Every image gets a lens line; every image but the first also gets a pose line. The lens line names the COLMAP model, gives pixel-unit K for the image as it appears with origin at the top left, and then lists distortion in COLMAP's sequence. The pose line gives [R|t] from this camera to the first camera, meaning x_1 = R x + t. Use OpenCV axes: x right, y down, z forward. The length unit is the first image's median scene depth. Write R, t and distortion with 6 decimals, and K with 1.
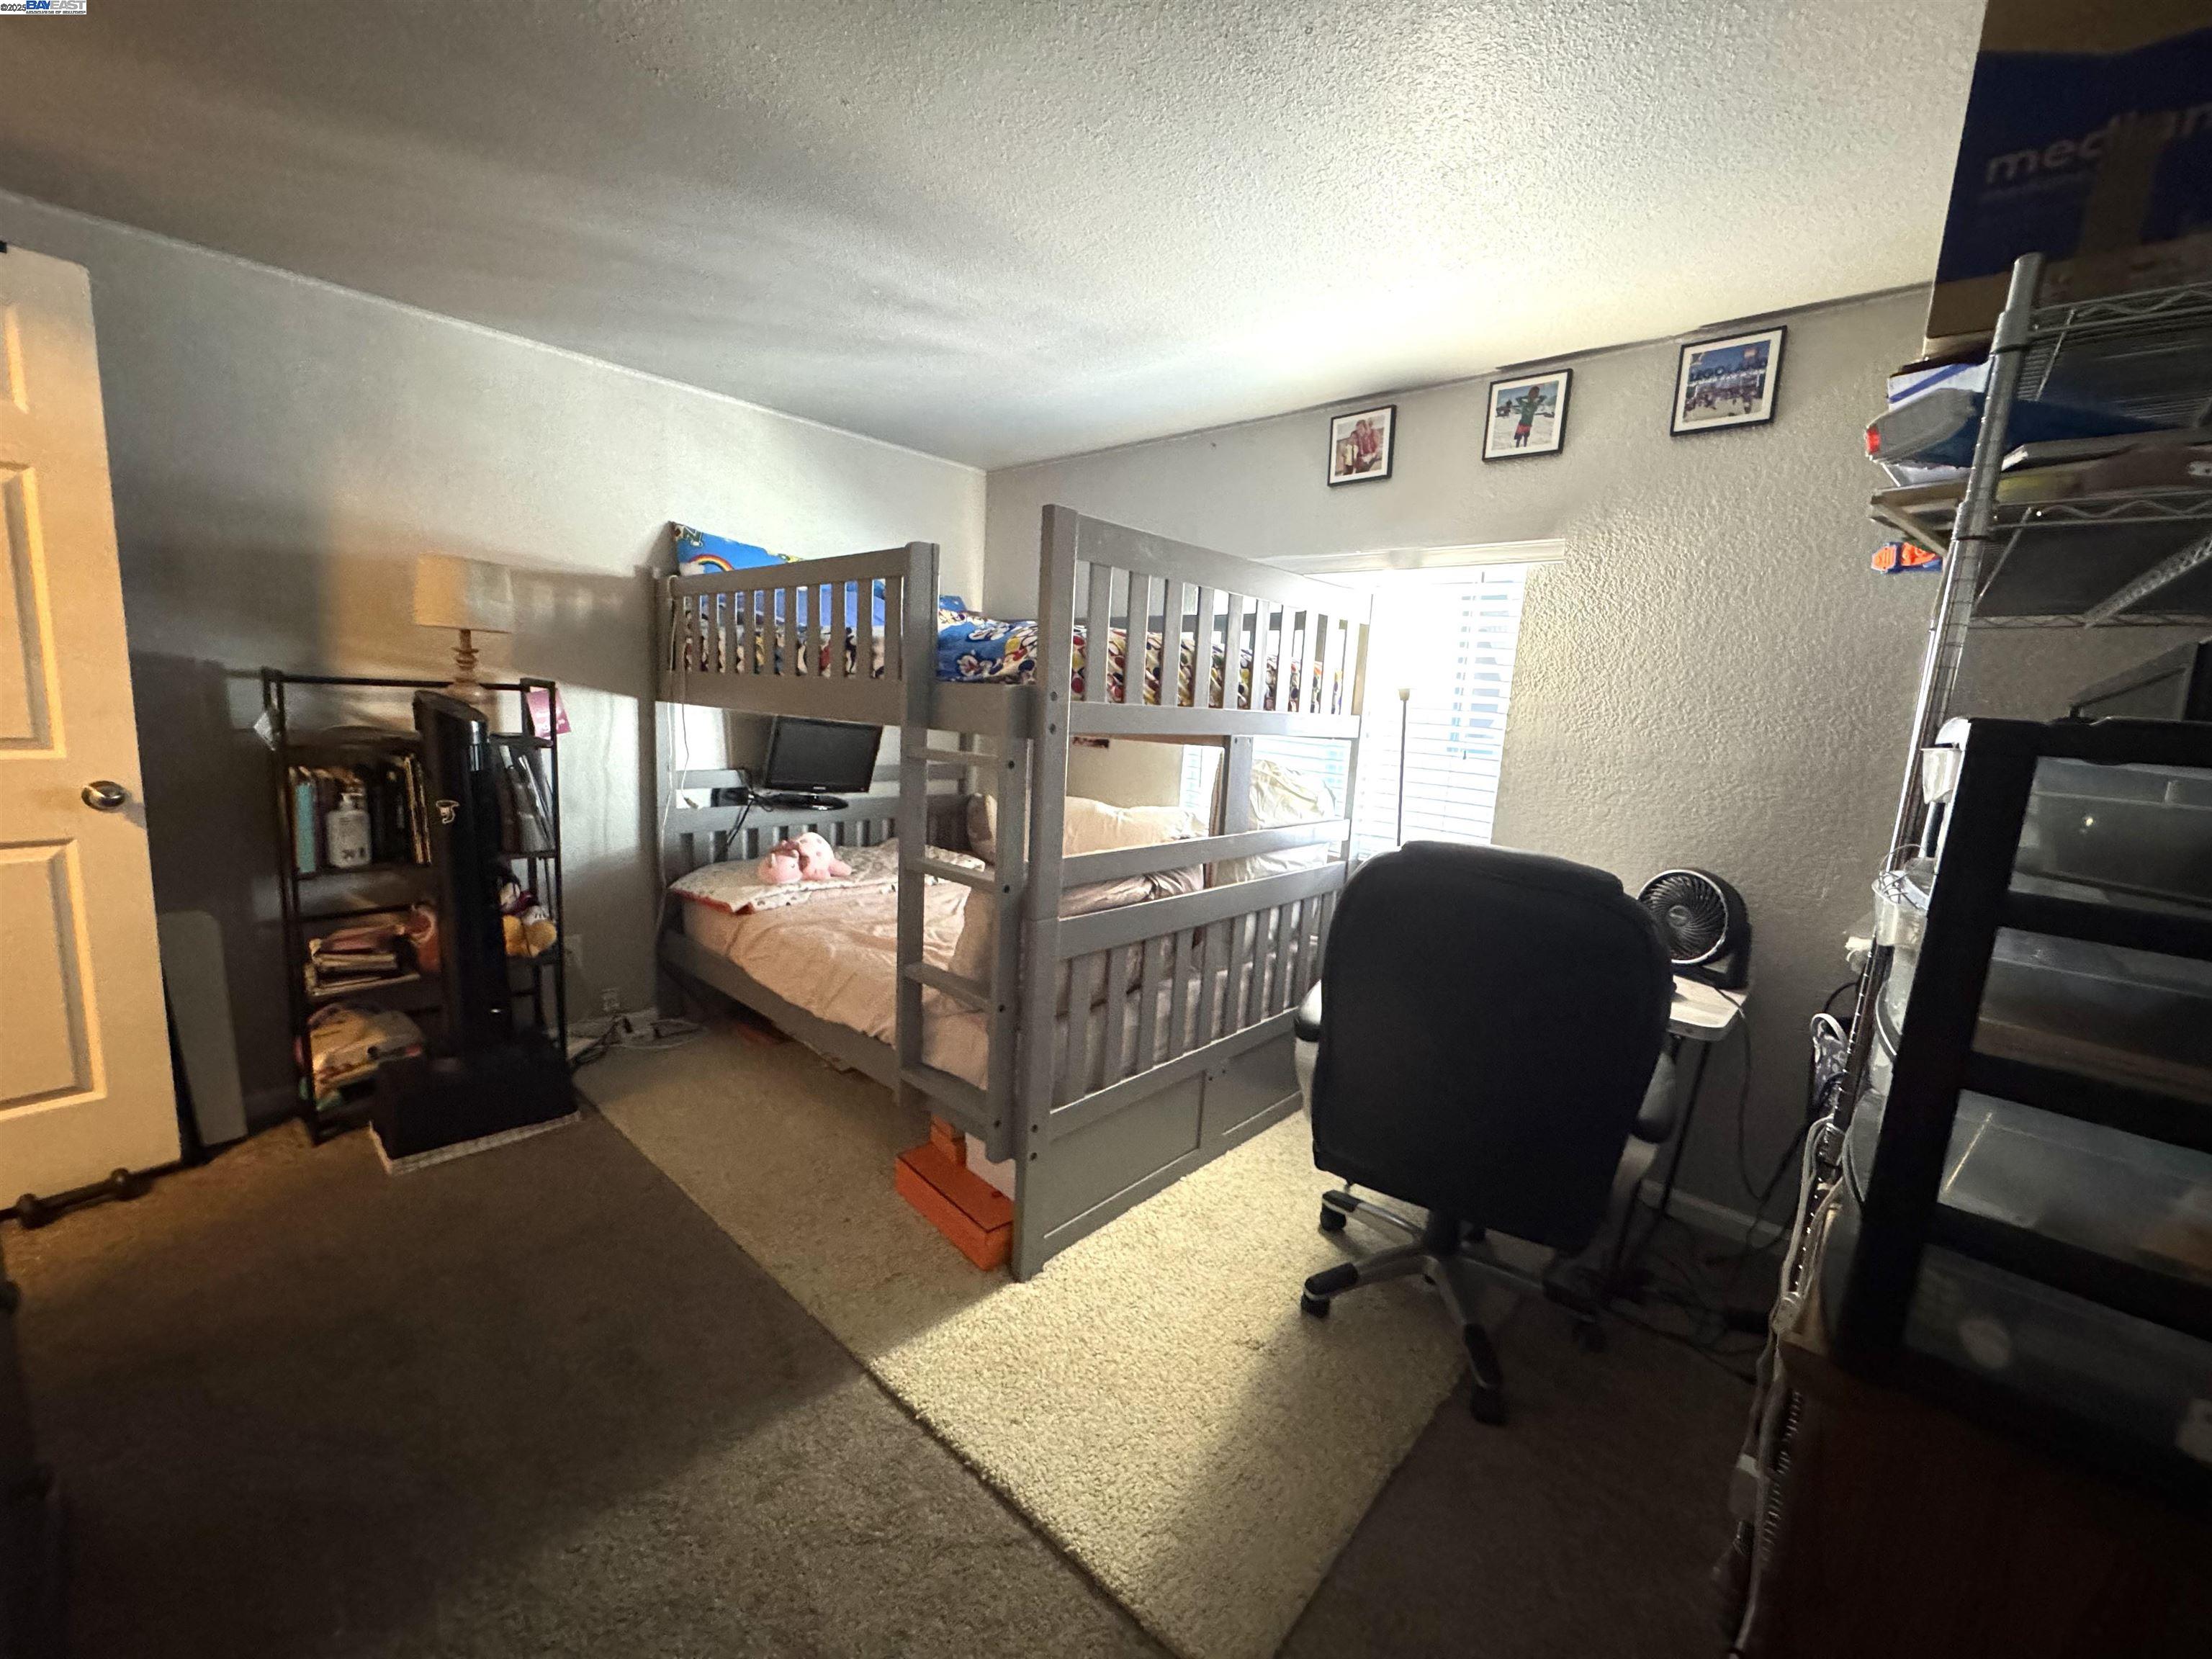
lens RADIAL K [[885.7, 0, 1110.3], [0, 885.7, 831.1], [0, 0, 1]] dist [0.000748, 0.000049]
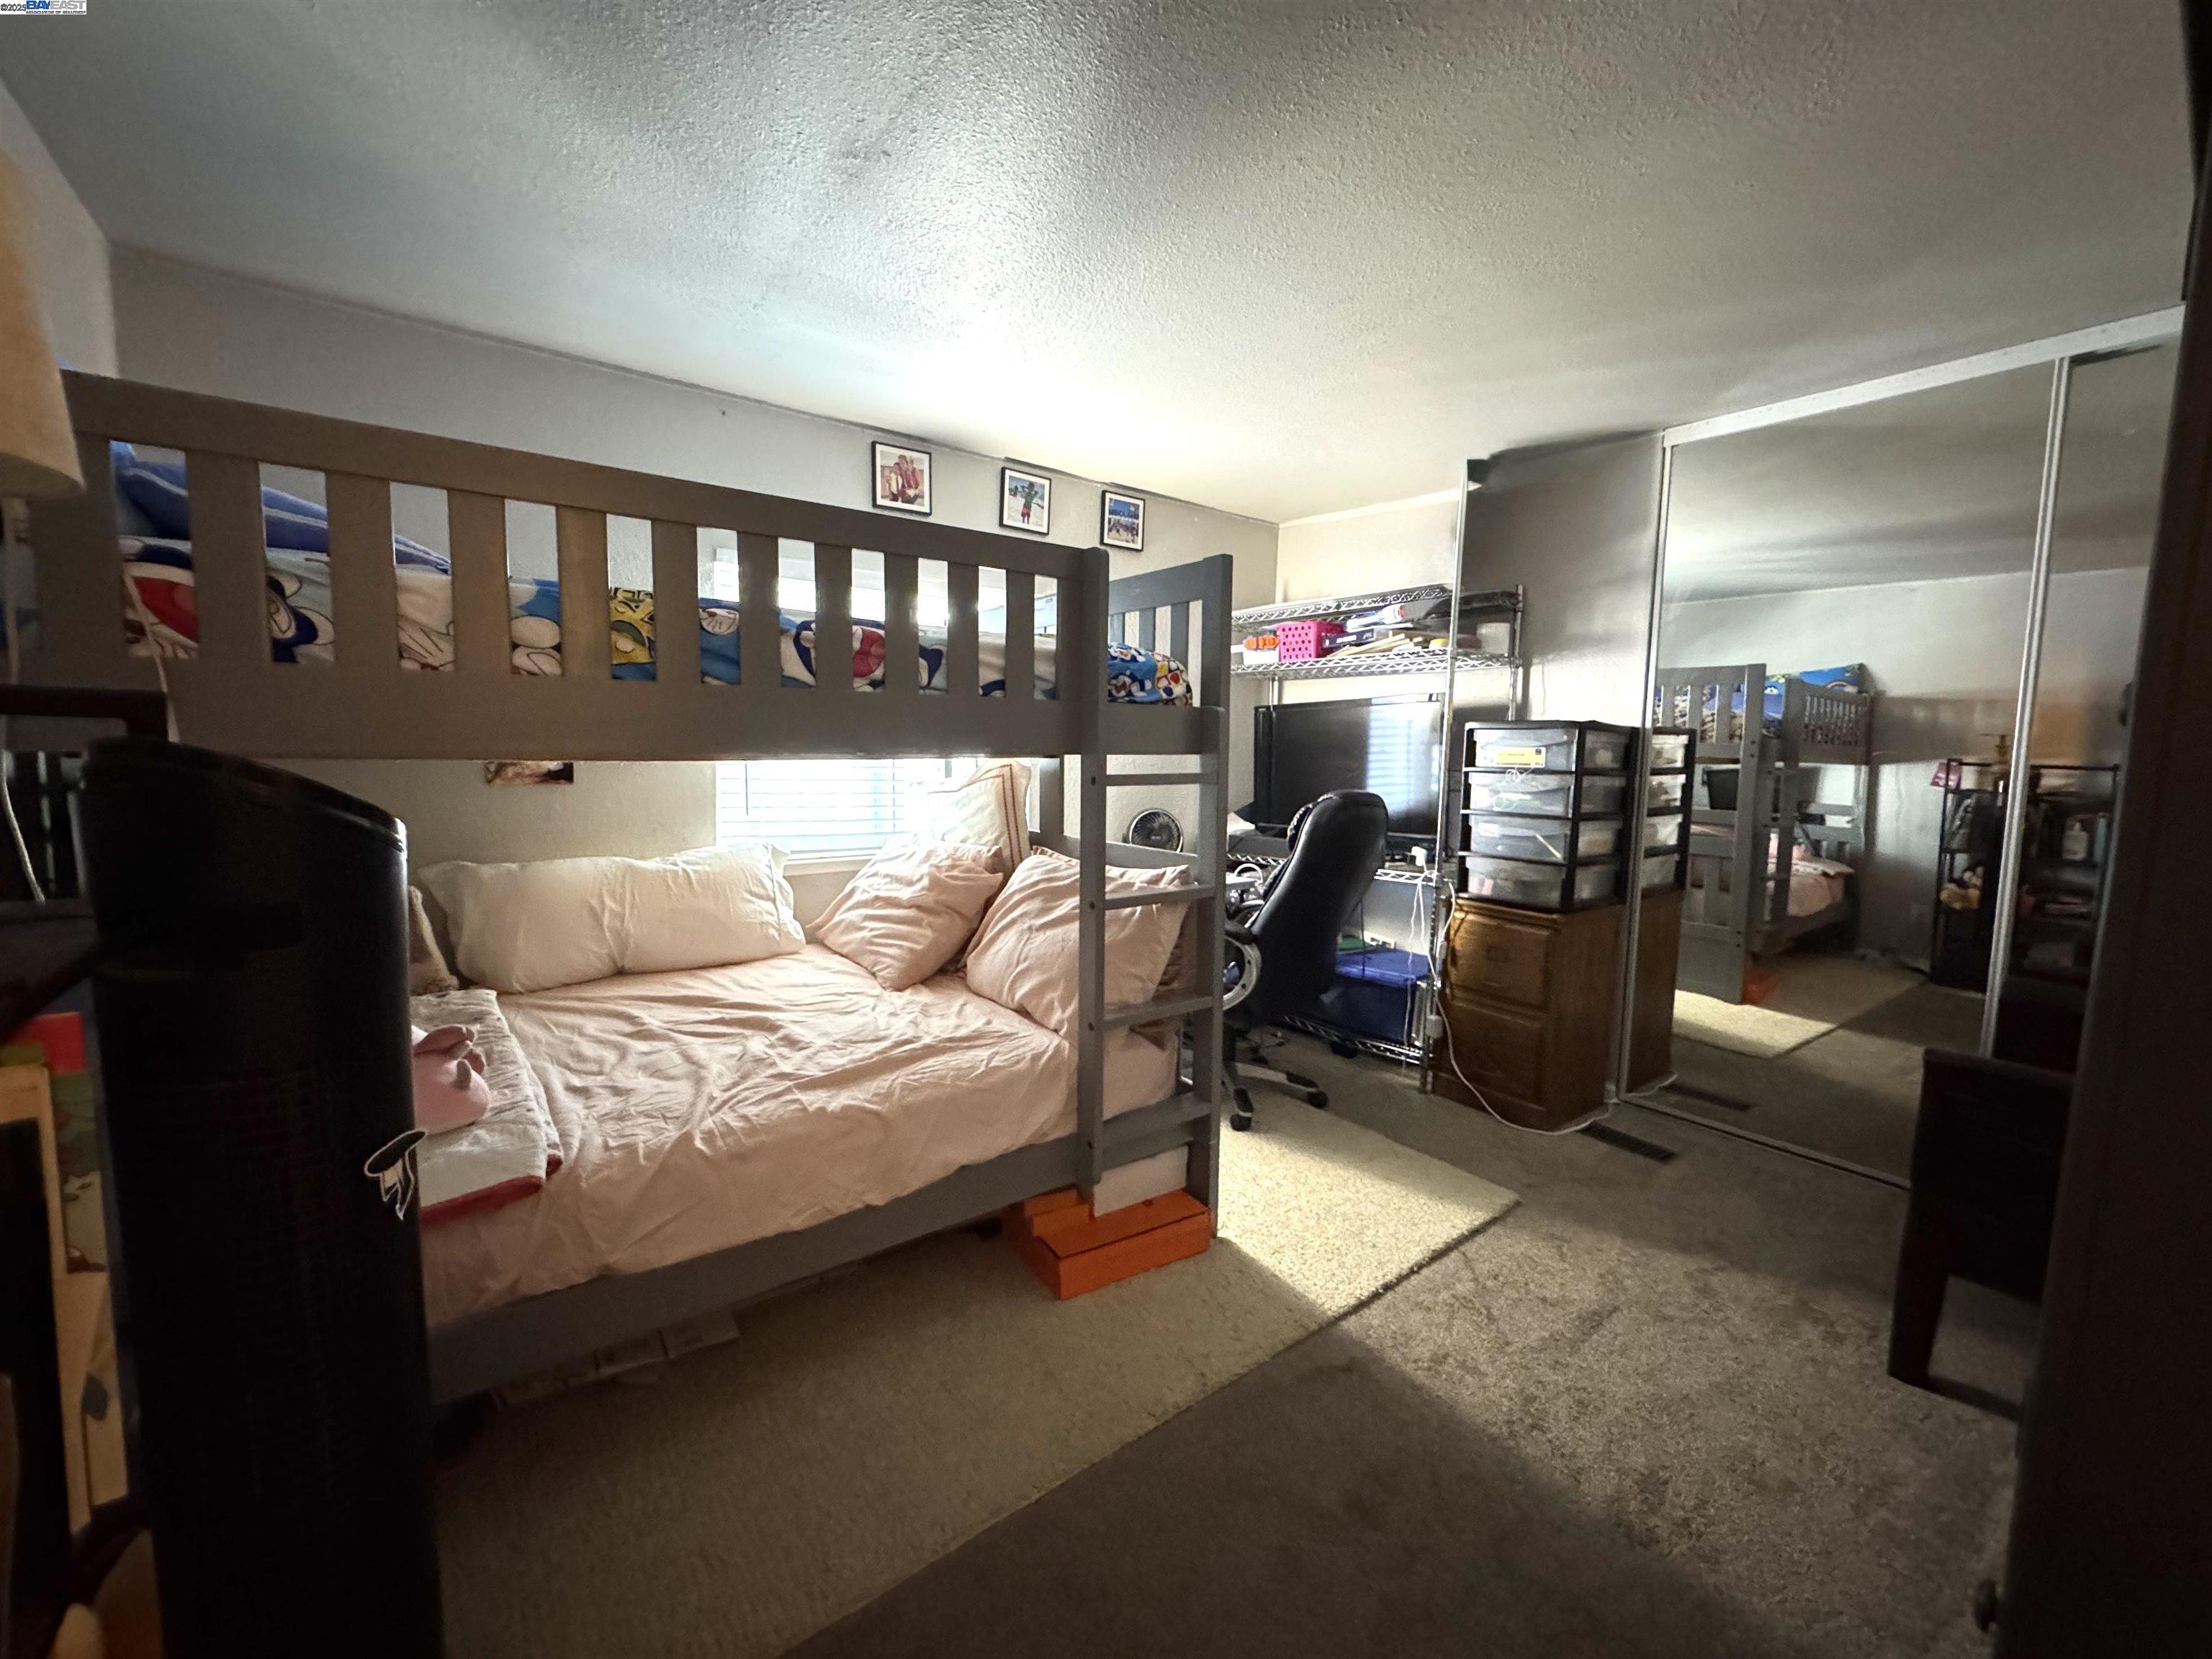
lens RADIAL K [[885.7, 0, 1110.9], [0, 885.7, 832.4], [0, 0, 1]] dist [0.000748, 0.000049]
pose [[0.175457, -0.146961, 0.973456, -0.947654], [0.142945, 0.982120, 0.122505, -0.125475], [-0.974054, 0.117656, 0.193327, 0.707134]]
